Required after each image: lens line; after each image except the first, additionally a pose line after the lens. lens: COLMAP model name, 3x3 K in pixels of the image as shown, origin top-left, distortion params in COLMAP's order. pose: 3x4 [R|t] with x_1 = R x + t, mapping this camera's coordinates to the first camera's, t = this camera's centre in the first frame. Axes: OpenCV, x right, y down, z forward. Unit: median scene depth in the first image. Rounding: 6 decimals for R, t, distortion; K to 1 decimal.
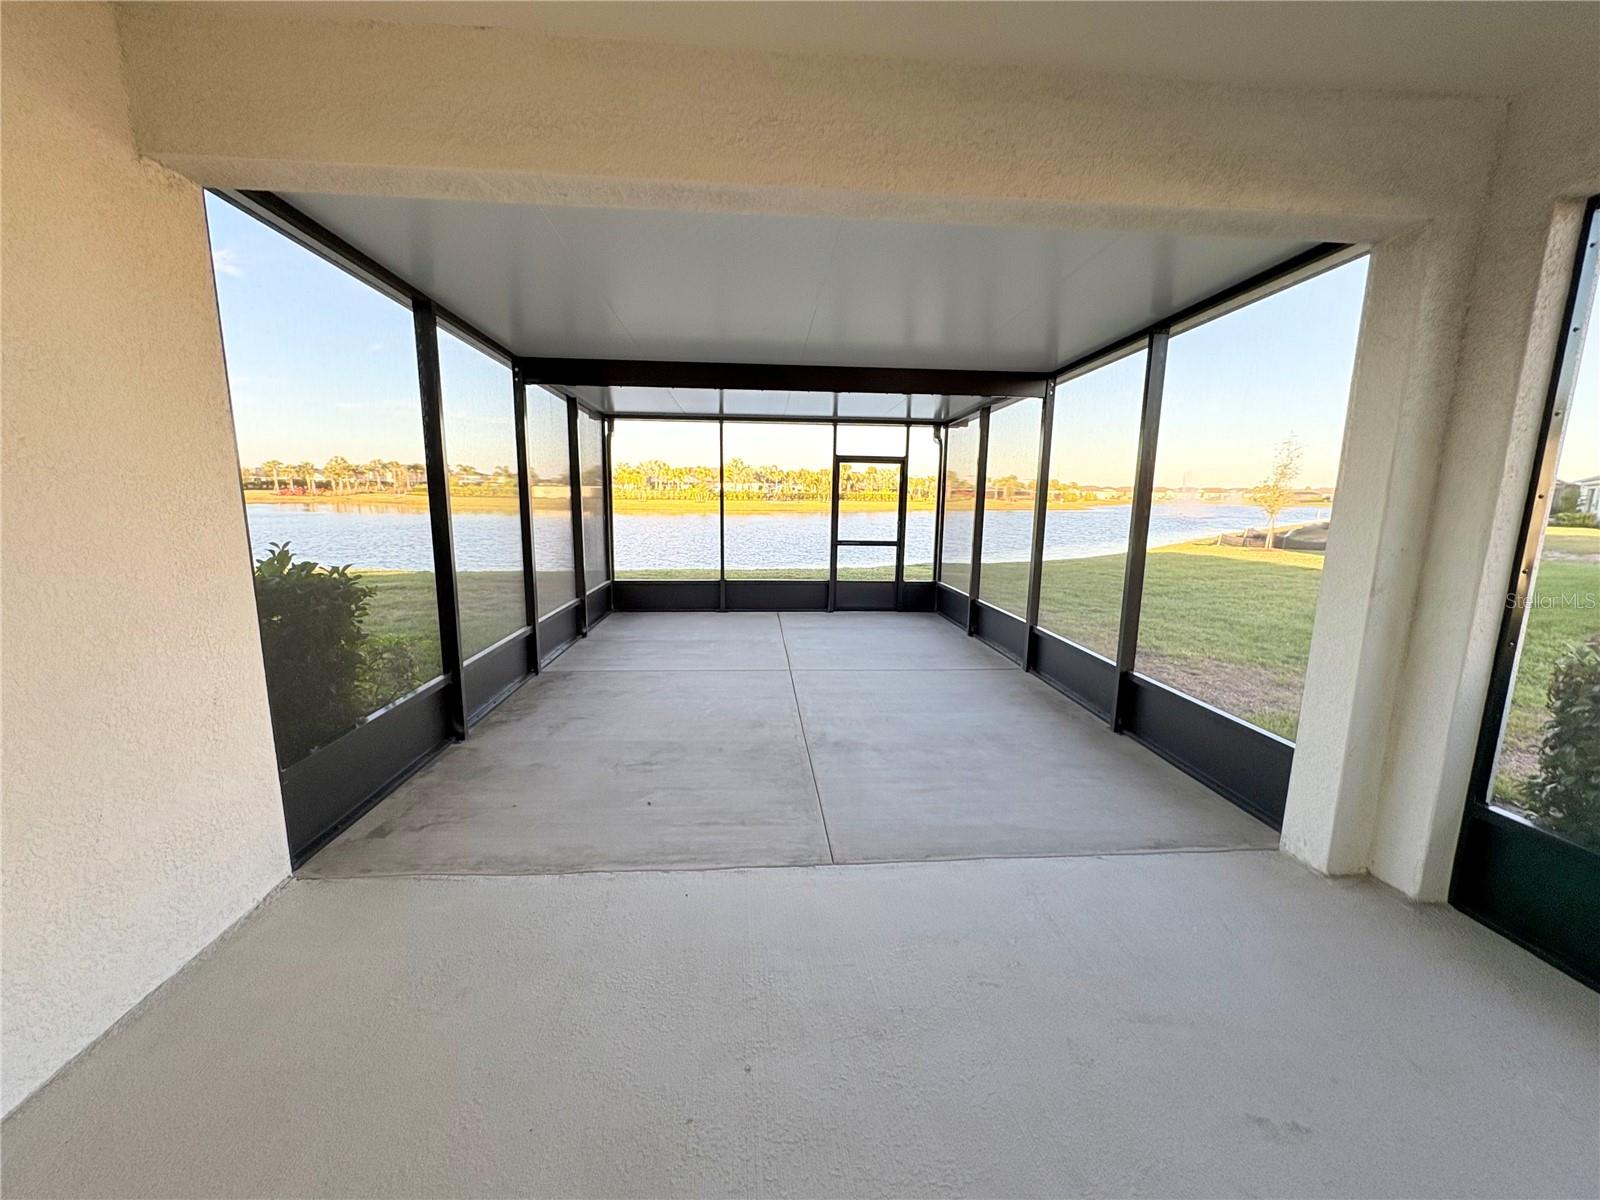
lens RADIAL K [[636.7, 0, 800.0], [0, 636.7, 600.0], [0, 0, 1]] dist [-0.000855, -0.000192]
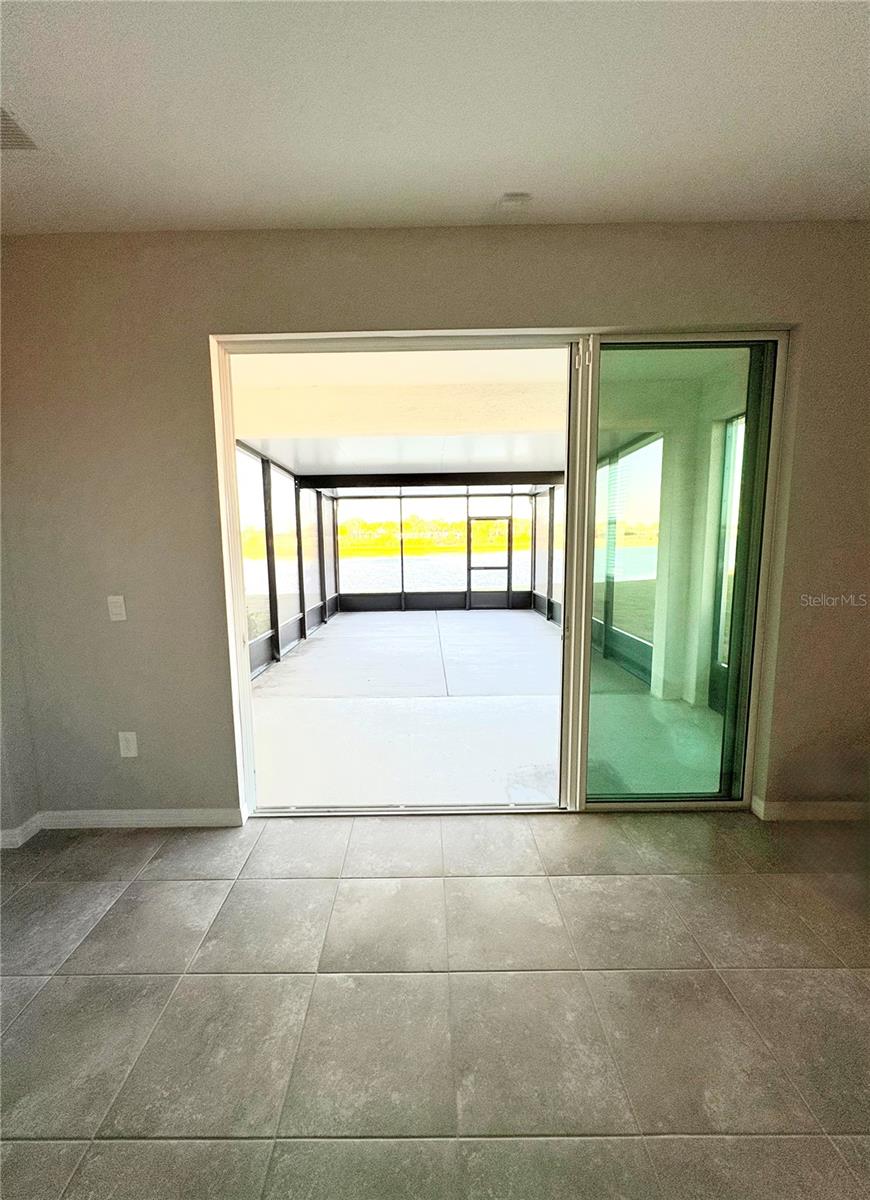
lens RADIAL K [[481.1, 0, 420.4], [0, 481.1, 599.3], [0, 0, 1]] dist [0.000489, 0.000017]
pose [[0.995933, -0.016670, -0.088538, 0.036448], [0.013048, 0.999061, -0.041326, 0.040335], [0.089144, 0.040002, 0.995215, -0.254596]]
